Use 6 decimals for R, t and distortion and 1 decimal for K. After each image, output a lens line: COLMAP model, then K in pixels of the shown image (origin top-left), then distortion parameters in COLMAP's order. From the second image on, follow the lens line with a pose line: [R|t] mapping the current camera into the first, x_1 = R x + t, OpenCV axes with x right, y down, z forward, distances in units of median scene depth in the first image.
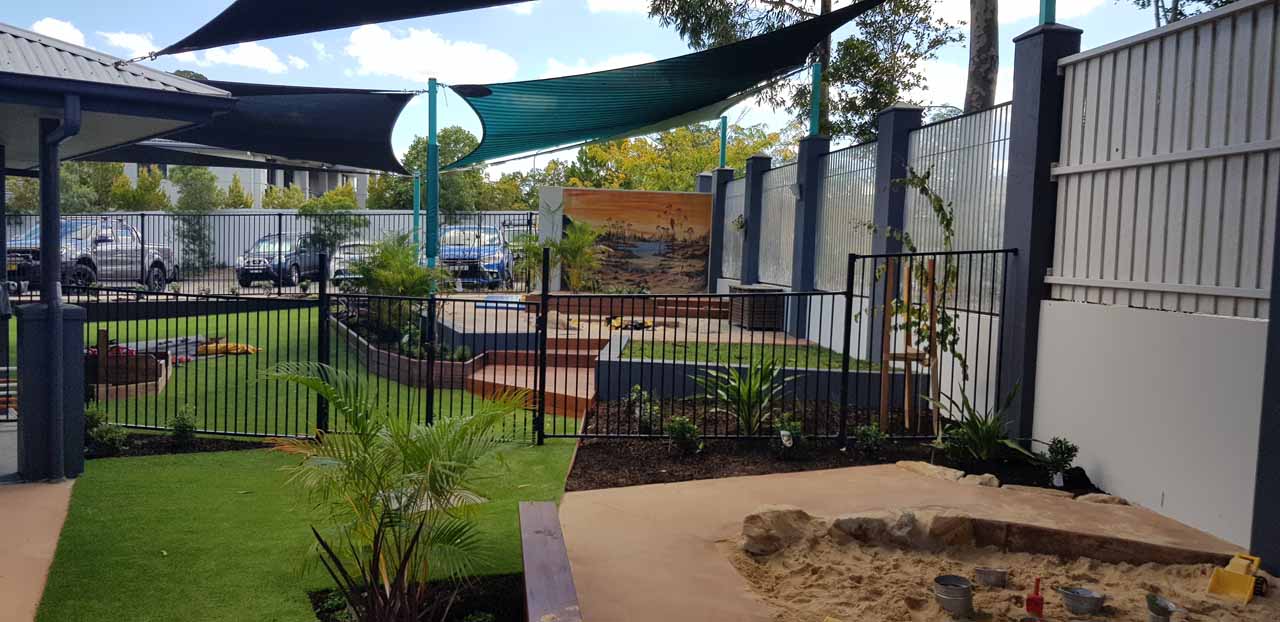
lens RADIAL K [[1008.3, 0, 640.0], [0, 1008.3, 311.0], [0, 0, 1]] dist [0.098268, -0.182880]
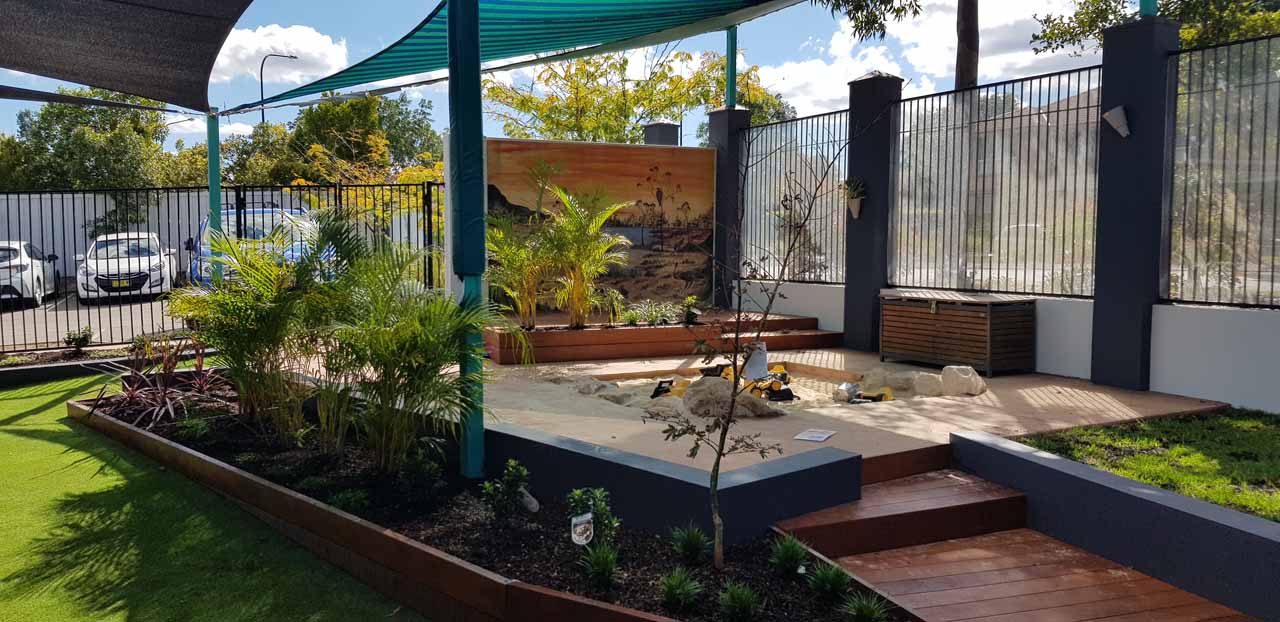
lens RADIAL K [[1008.3, 0, 640.0], [0, 1008.3, 311.0], [0, 0, 1]] dist [0.098268, -0.182880]
pose [[0.932604, -0.056735, 0.356415, -0.207642], [0.052556, 0.998389, 0.021405, -0.029383], [-0.357055, -0.001231, 0.934082, 0.415907]]
